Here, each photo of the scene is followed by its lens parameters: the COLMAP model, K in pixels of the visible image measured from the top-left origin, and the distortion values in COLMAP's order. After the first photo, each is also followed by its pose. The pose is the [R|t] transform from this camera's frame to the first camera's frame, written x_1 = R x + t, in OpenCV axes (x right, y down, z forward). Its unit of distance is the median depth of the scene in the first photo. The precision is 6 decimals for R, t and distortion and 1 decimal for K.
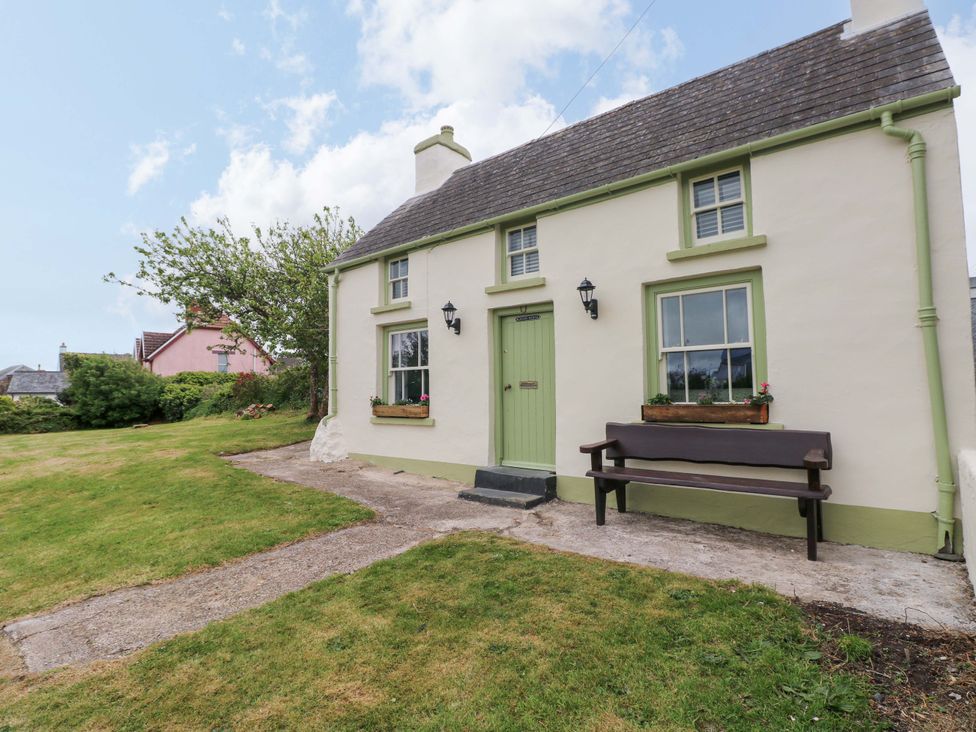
lens RADIAL K [[519.3, 0, 471.1], [0, 519.3, 355.2], [0, 0, 1]] dist [0.001459, -0.013643]
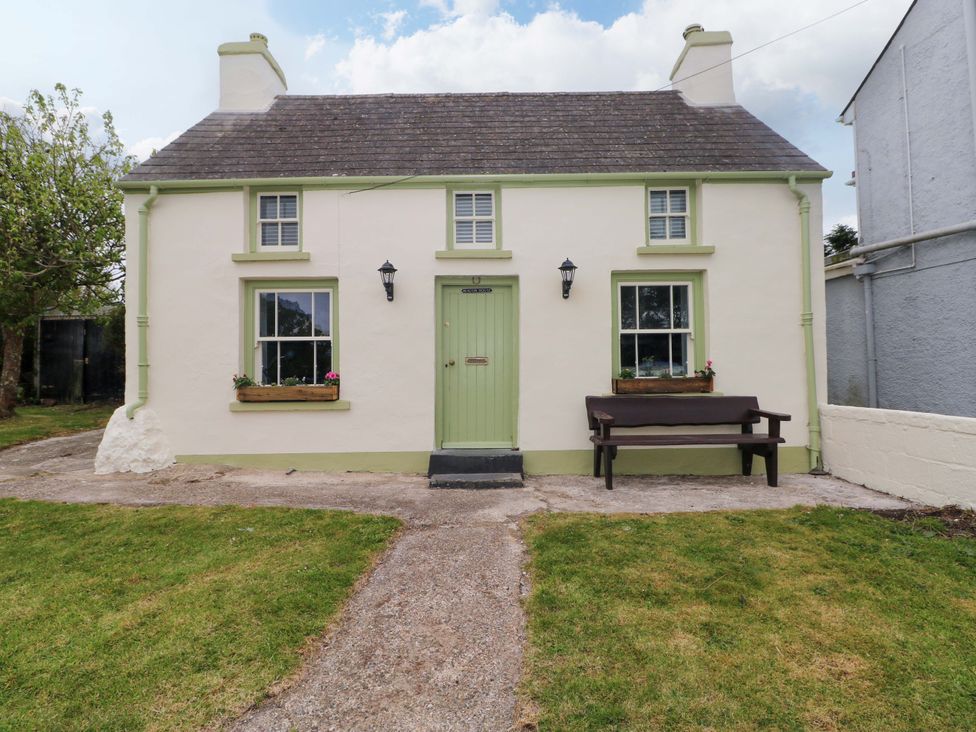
lens RADIAL K [[519.3, 0, 489.0], [0, 519.3, 359.6], [0, 0, 1]] dist [0.001459, -0.013643]
pose [[0.758950, 0.019920, 0.650844, -0.561381], [-0.044370, 0.998791, 0.021170, 0.038166], [-0.649636, -0.044945, 0.758916, 0.301188]]
